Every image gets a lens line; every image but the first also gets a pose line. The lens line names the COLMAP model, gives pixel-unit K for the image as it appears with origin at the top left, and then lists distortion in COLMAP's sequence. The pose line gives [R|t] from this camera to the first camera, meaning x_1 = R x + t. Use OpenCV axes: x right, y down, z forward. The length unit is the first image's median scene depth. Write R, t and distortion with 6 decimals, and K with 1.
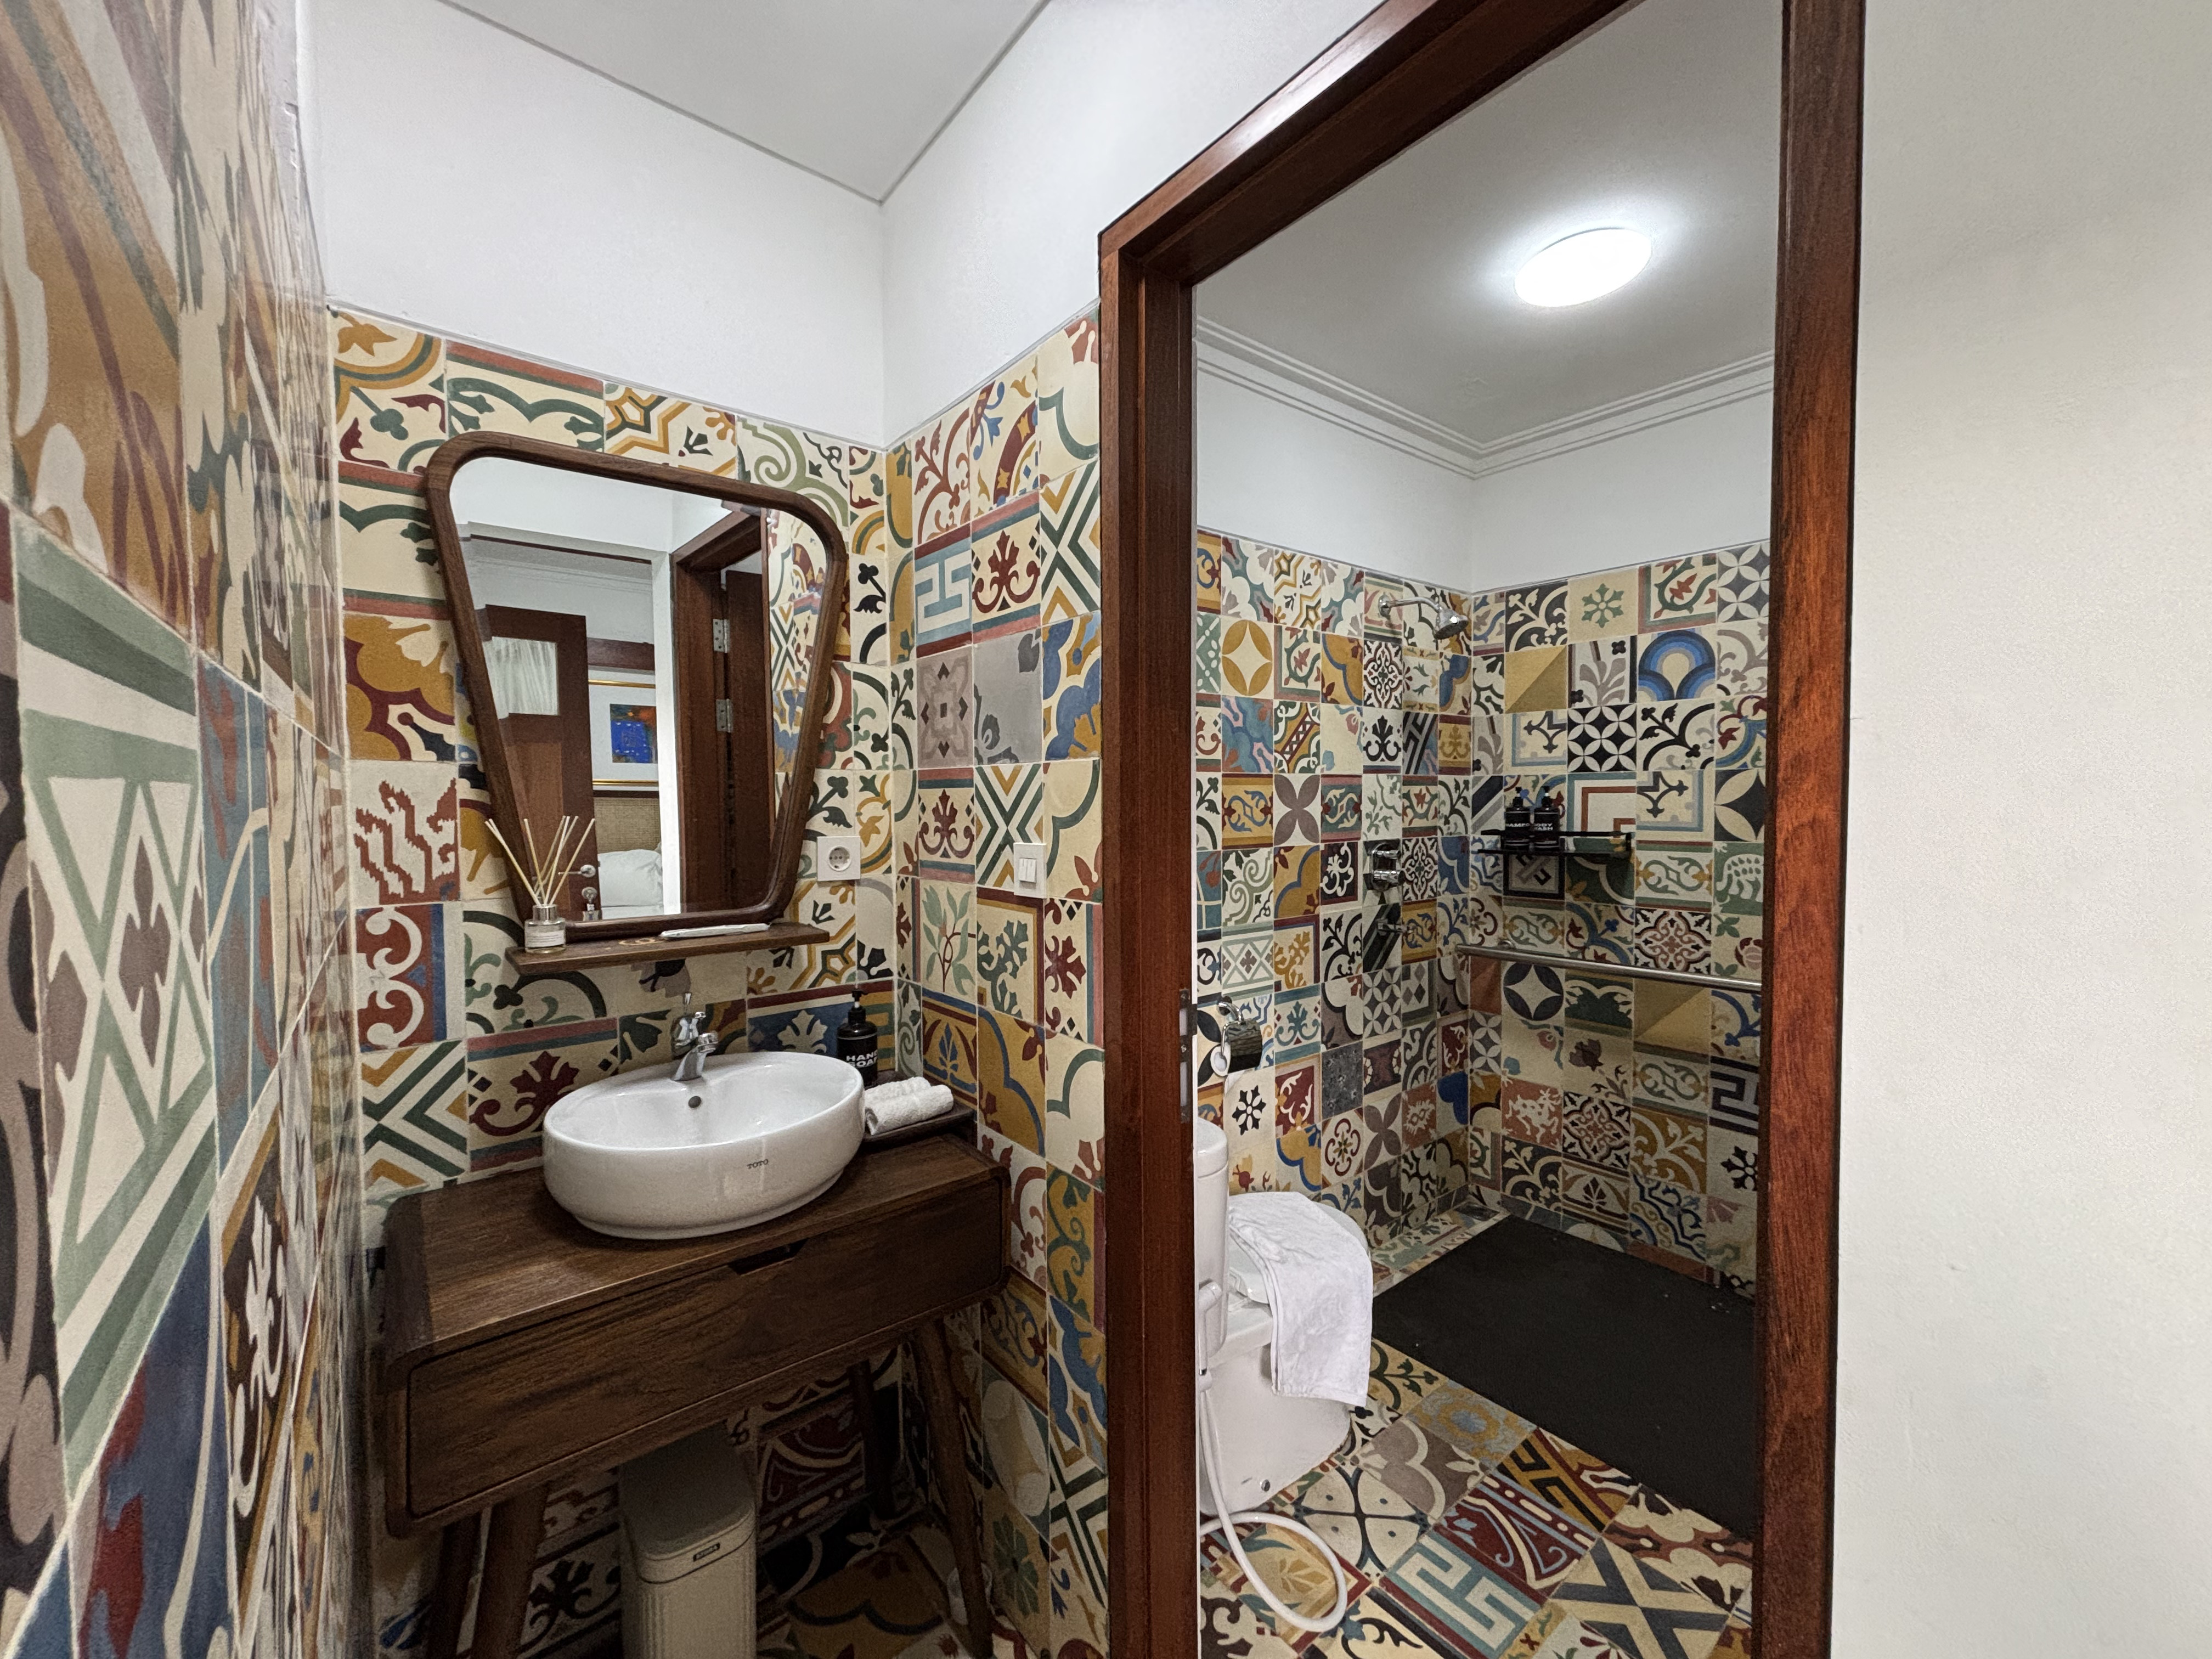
lens RADIAL K [[898.3, 0, 1103.2], [0, 898.3, 829.3], [0, 0, 1]] dist [0.005409, -0.002540]
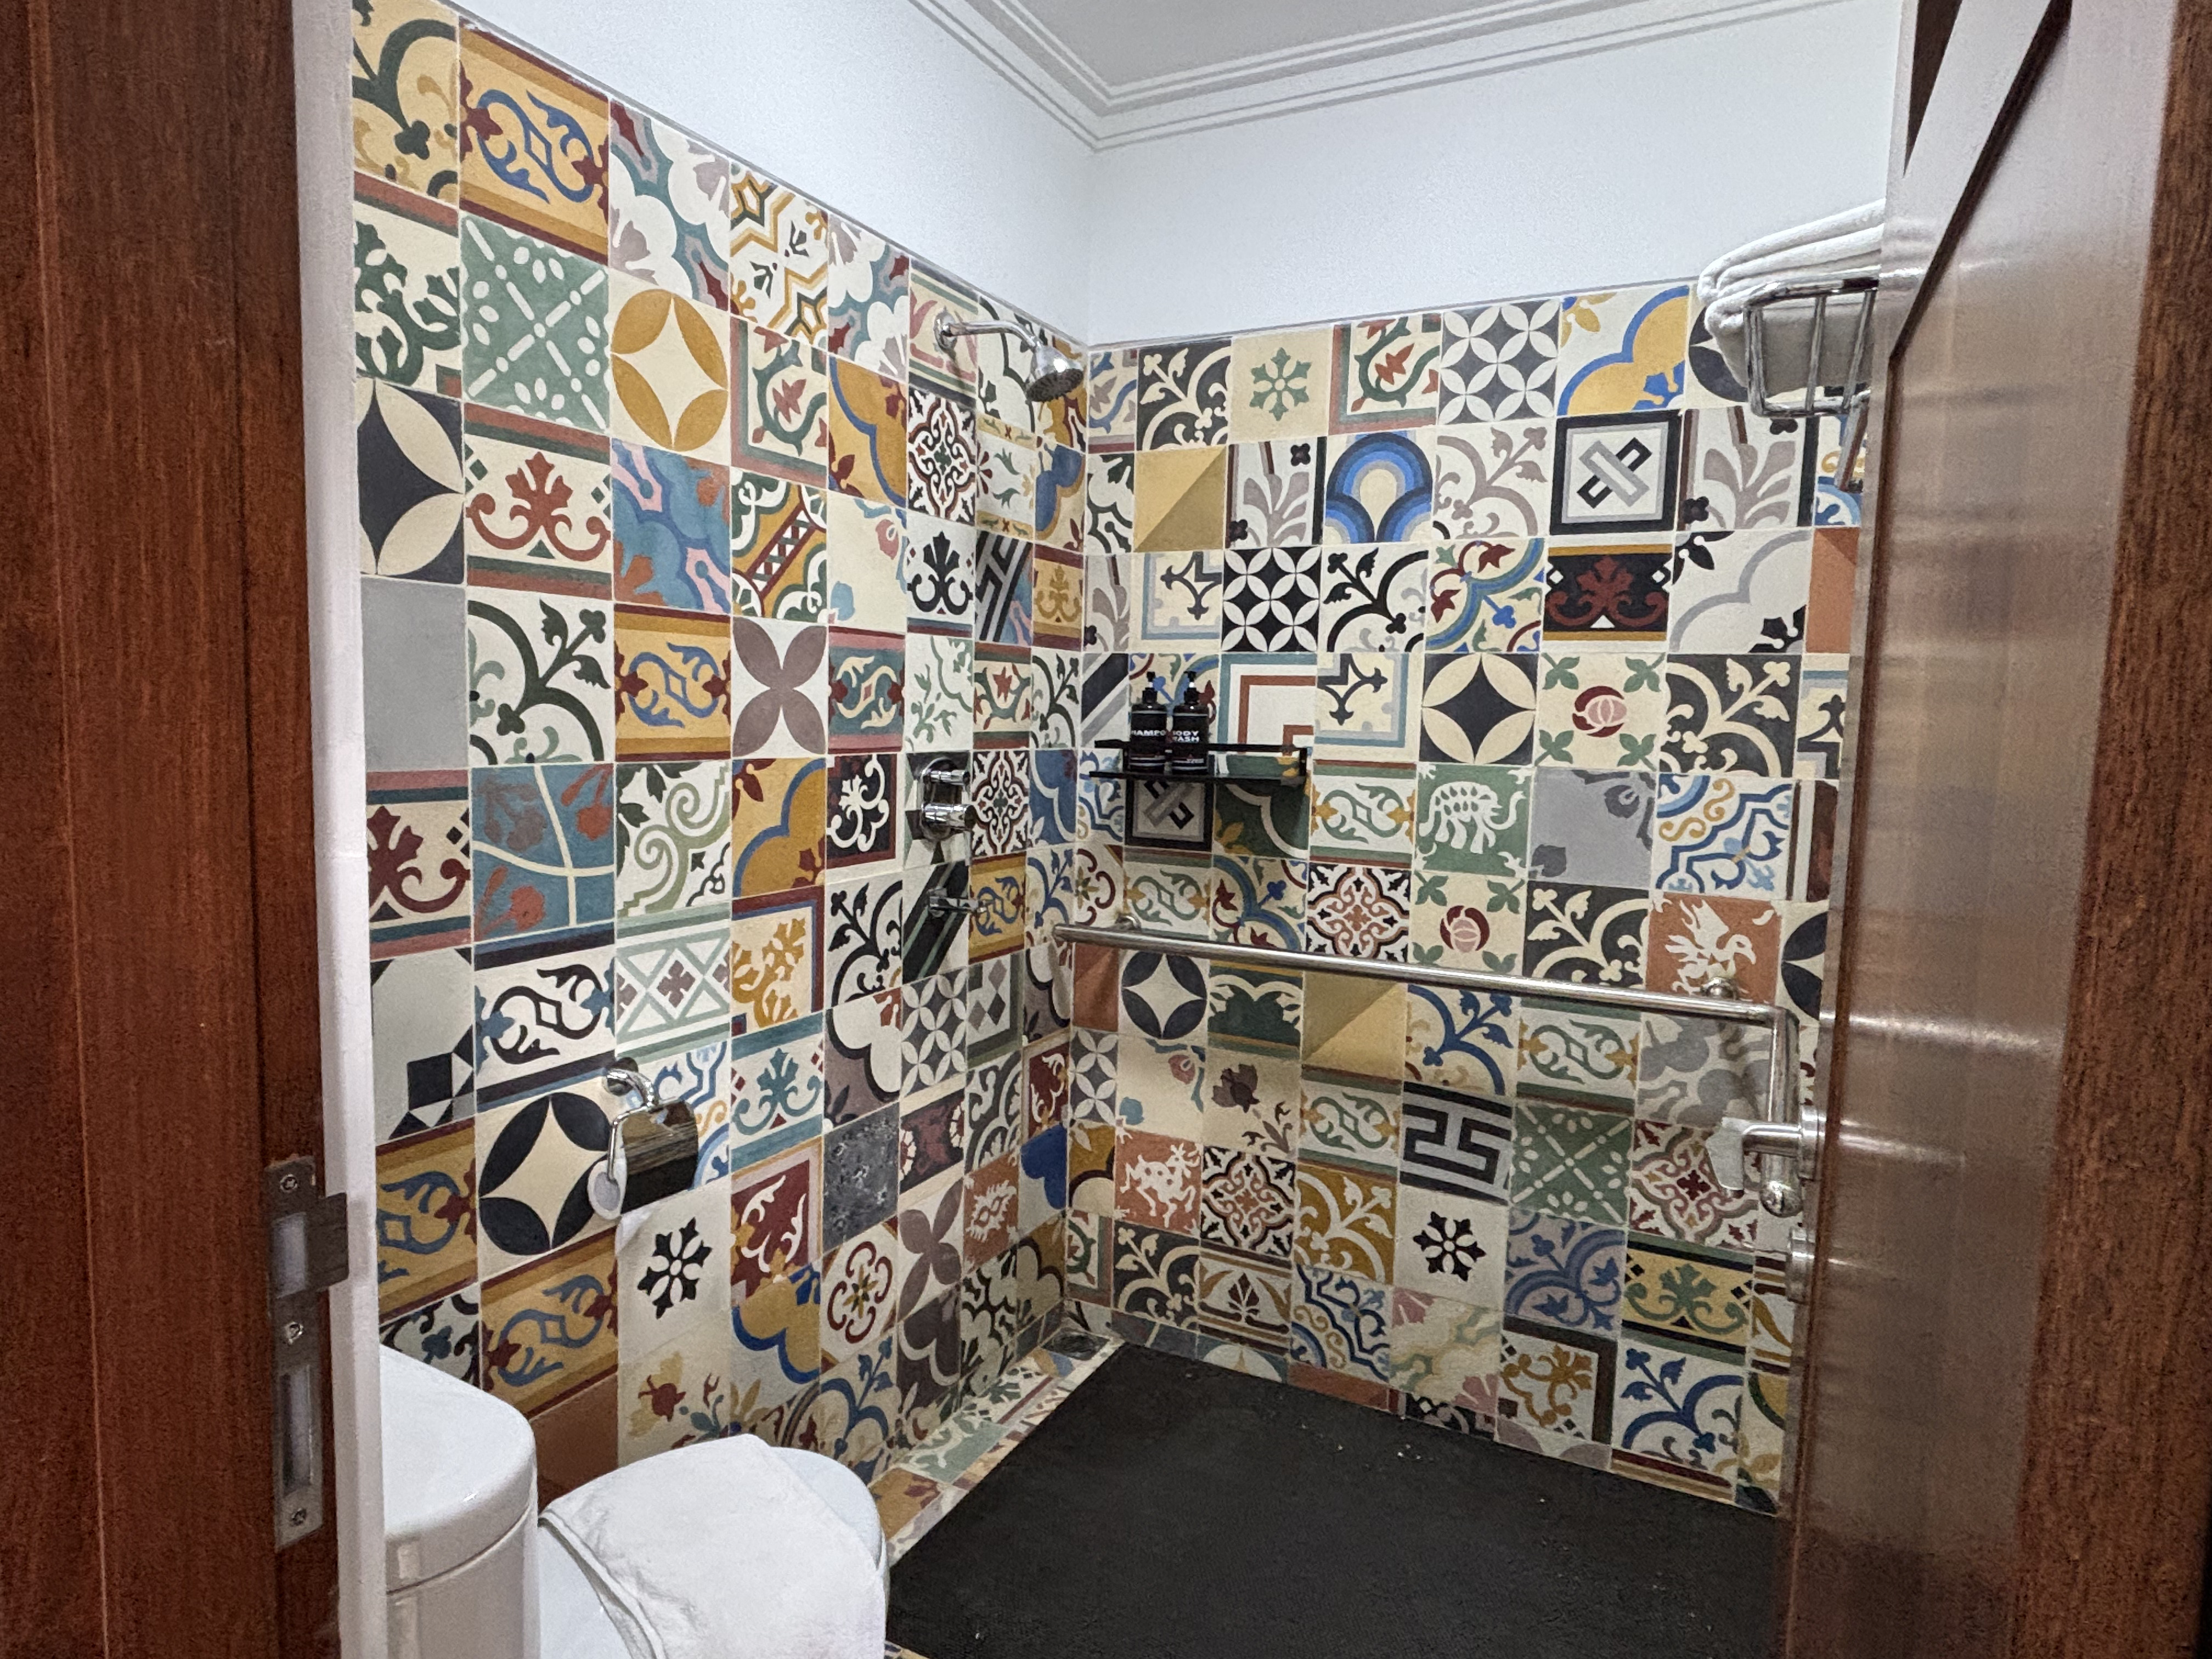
lens RADIAL K [[1248.9, 0, 1106.9], [0, 1248.9, 824.2], [0, 0, 1]] dist [0.017521, -0.006595]
pose [[0.913675, -0.004155, 0.406425, 0.135938], [-0.020493, 0.998205, 0.056275, 0.017556], [-0.405929, -0.059746, 0.911949, 0.362636]]
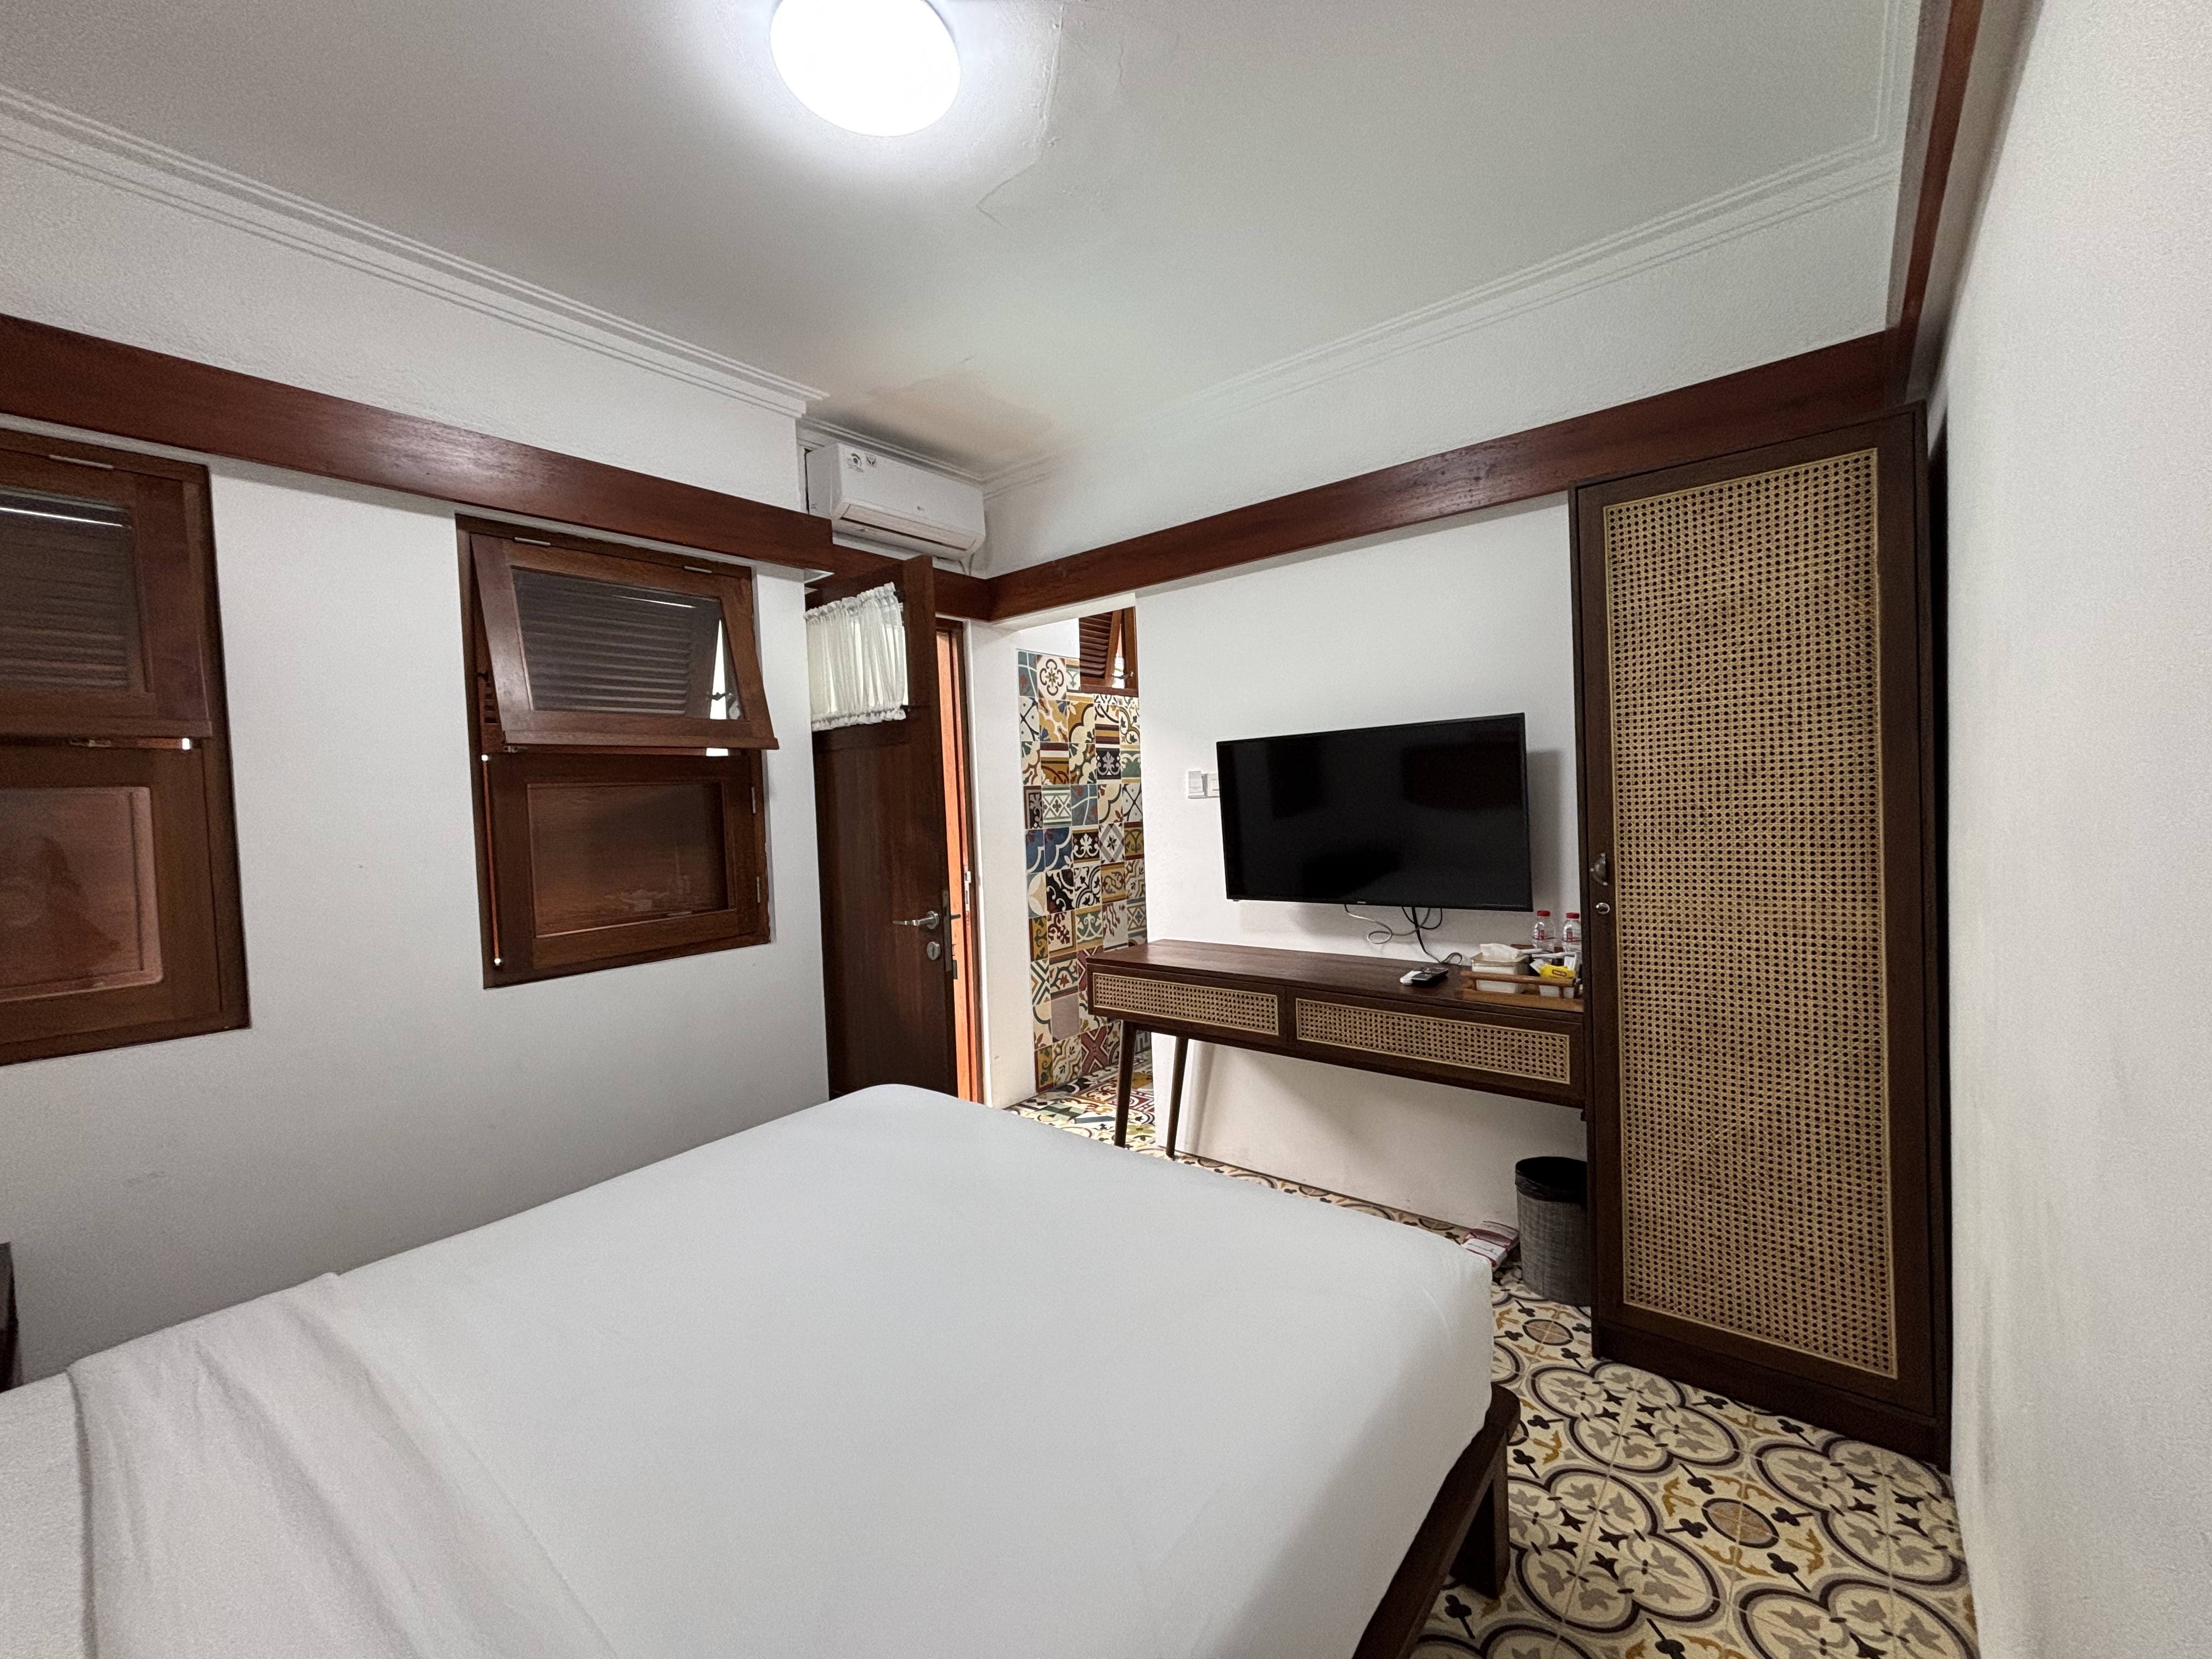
lens RADIAL K [[898.3, 0, 1106.2], [0, 898.3, 821.5], [0, 0, 1]] dist [0.005409, -0.002540]
pose [[0.206752, 0.024694, -0.978082, 2.794534], [0.004615, 0.999646, 0.026214, -0.292023], [0.978382, -0.009934, 0.206565, 1.064870]]
